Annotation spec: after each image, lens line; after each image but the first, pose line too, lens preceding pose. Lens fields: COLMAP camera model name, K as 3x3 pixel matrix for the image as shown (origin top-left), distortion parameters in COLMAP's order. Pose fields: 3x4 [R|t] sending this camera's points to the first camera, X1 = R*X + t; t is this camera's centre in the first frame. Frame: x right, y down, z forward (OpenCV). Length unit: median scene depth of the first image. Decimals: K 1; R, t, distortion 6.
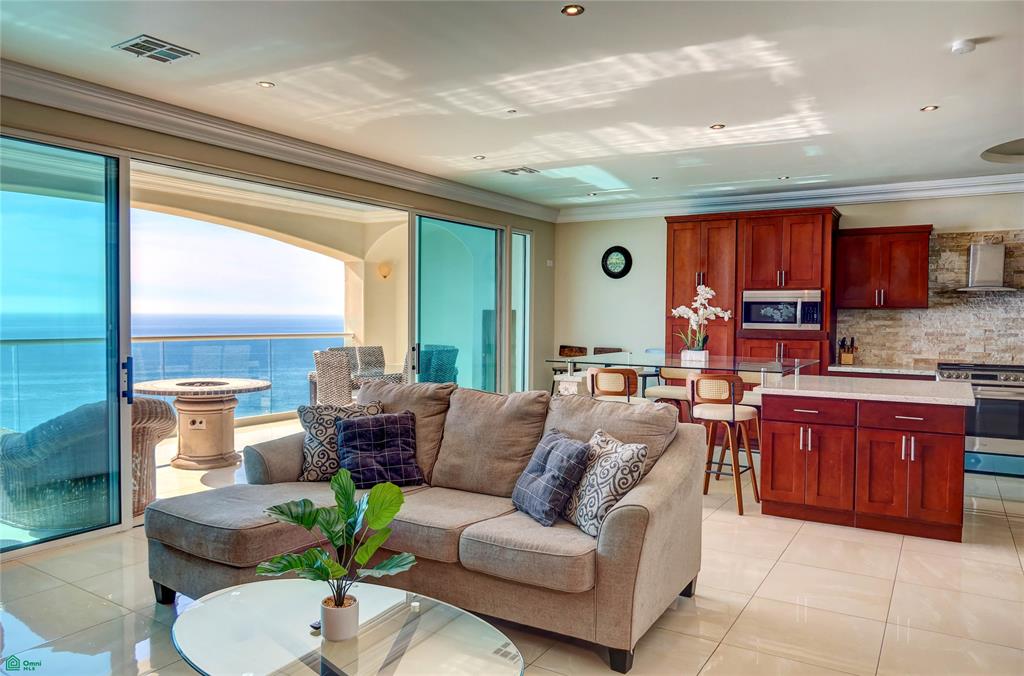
lens RADIAL K [[704.4, 0, 512.0], [0, 704.4, 338.0], [0, 0, 1]] dist [-0.017381, 0.002608]
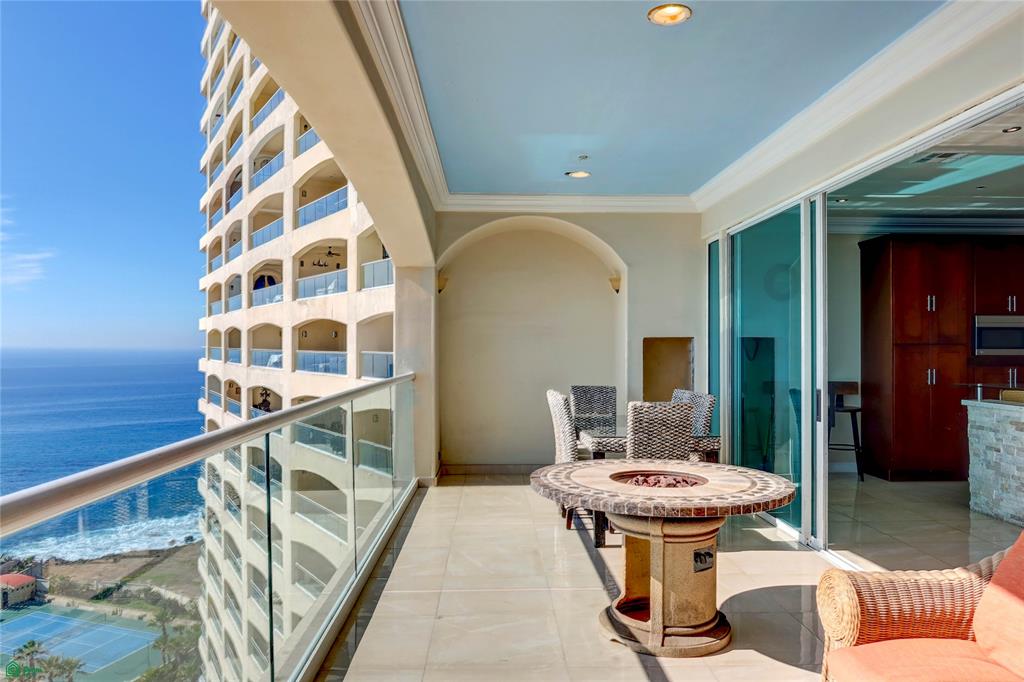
lens RADIAL K [[703.2, 0, 508.9], [0, 703.2, 341.6], [0, 0, 1]] dist [-0.040191, 0.021116]
pose [[0.838916, -0.004617, 0.544242, -0.764530], [0.027802, 0.999022, -0.034381, -0.017752], [-0.543551, 0.043973, 0.838224, 0.583950]]
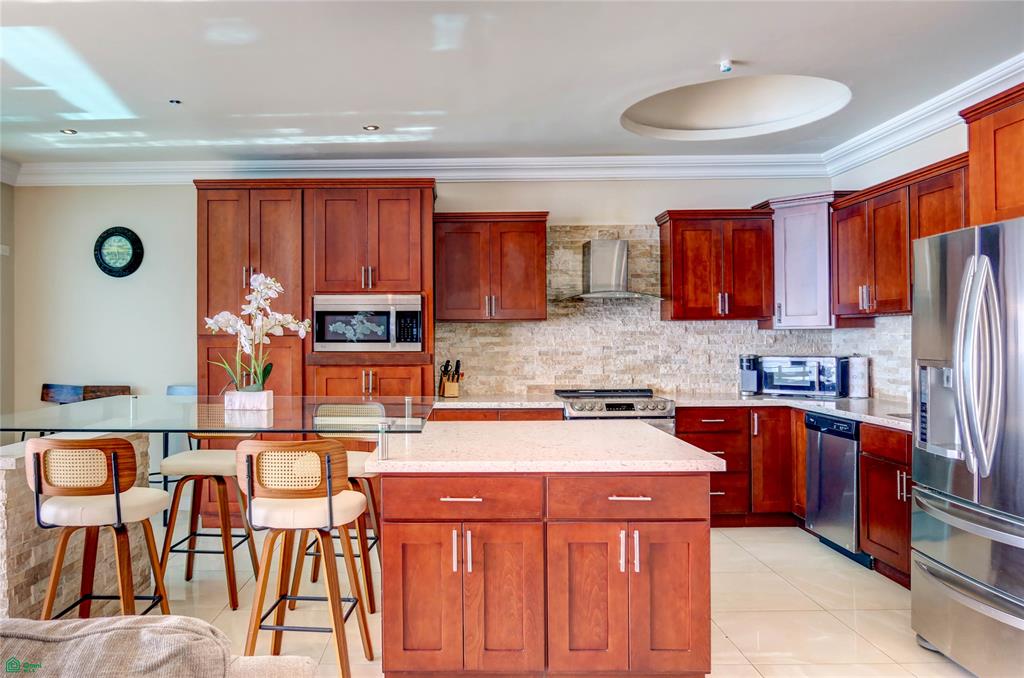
lens RADIAL K [[733.6, 0, 438.3], [0, 733.6, 338.3], [0, 0, 1]] dist [-0.024763, -0.001528]
pose [[0.864146, -0.010271, 0.503137, 0.081785], [0.027209, 0.999283, -0.026333, -0.004060], [-0.502506, 0.036446, 0.863805, 0.352270]]
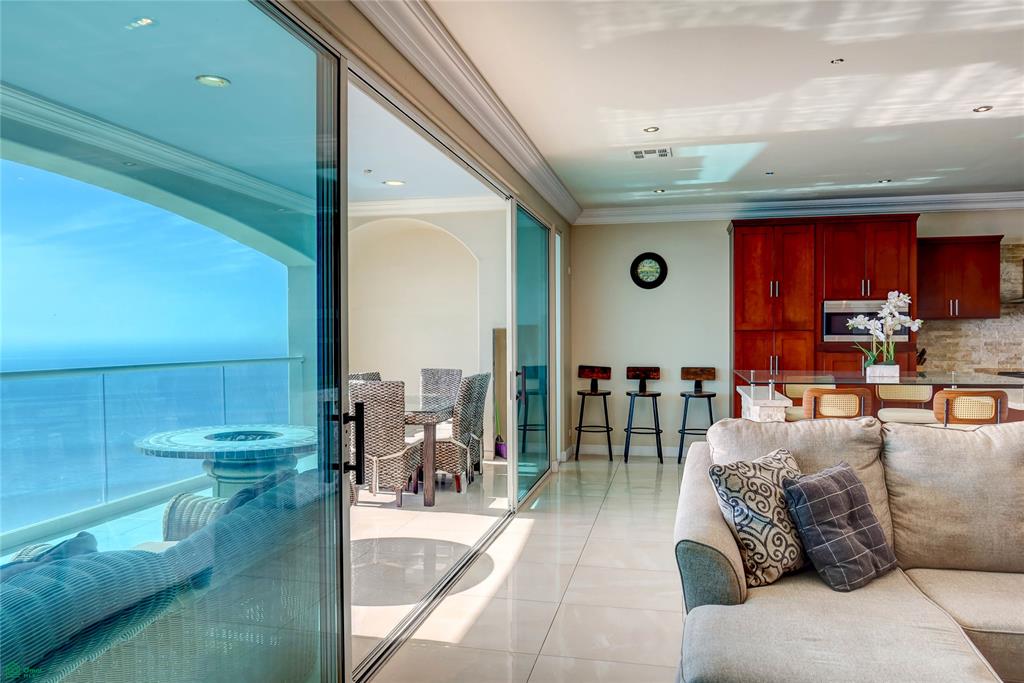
lens RADIAL K [[714.2, 0, 508.8], [0, 714.2, 341.8], [0, 0, 1]] dist [-0.029909, 0.004482]
pose [[0.949385, -0.015252, 0.313746, -0.384278], [0.022857, 0.999527, -0.020574, -0.003503], [-0.313284, 0.026704, 0.949284, 0.252641]]
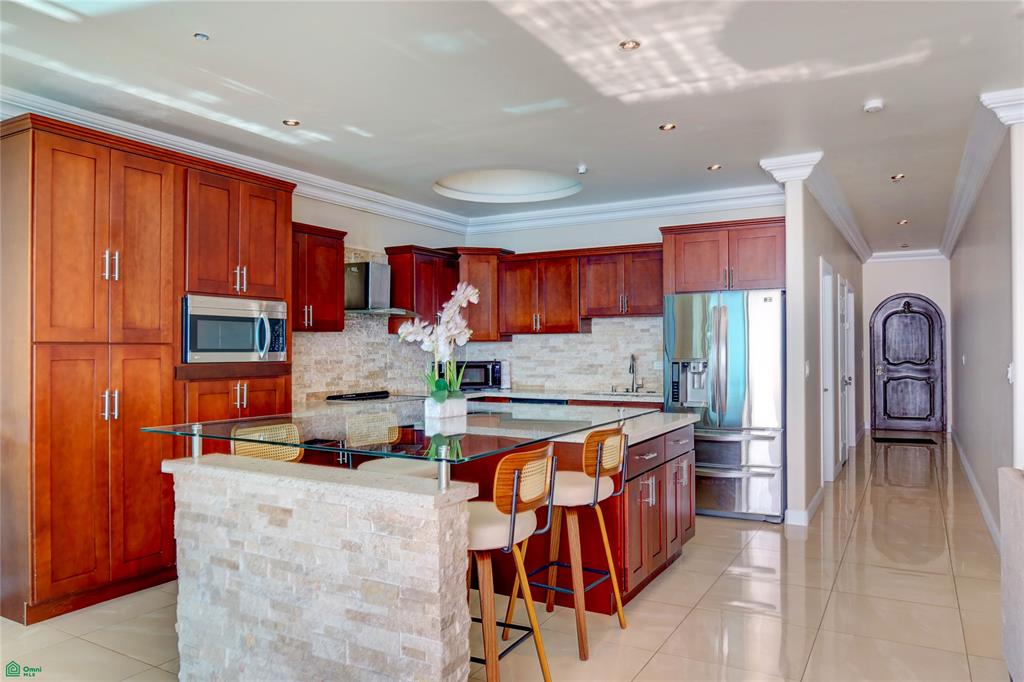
lens RADIAL K [[714.2, 0, 508.8], [0, 714.2, 341.3], [0, 0, 1]] dist [-0.029909, 0.004482]
pose [[-0.031559, 0.002390, 0.999499, -0.257538], [0.036544, 0.999331, -0.001236, -0.021353], [-0.998834, 0.036486, -0.031625, 0.806734]]
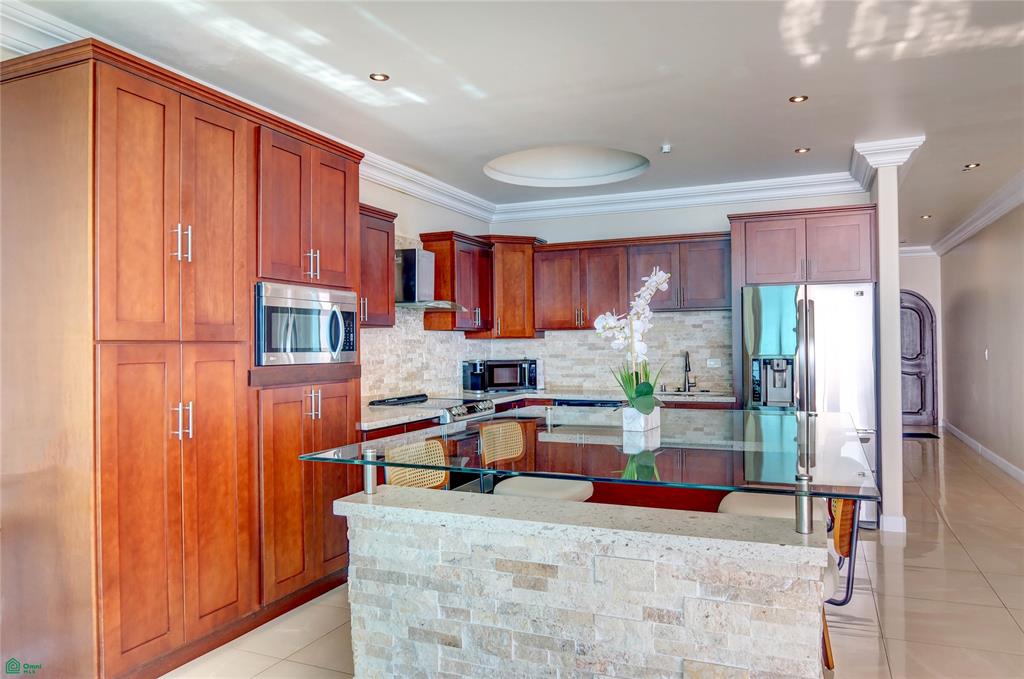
lens RADIAL K [[707.2, 0, 502.8], [0, 707.2, 342.1], [0, 0, 1]] dist [-0.037011, 0.001896]
pose [[-0.133342, -0.001197, 0.991069, -0.149737], [0.041831, 0.999101, 0.006835, -0.026256], [-0.990187, 0.042368, -0.133172, 0.959311]]
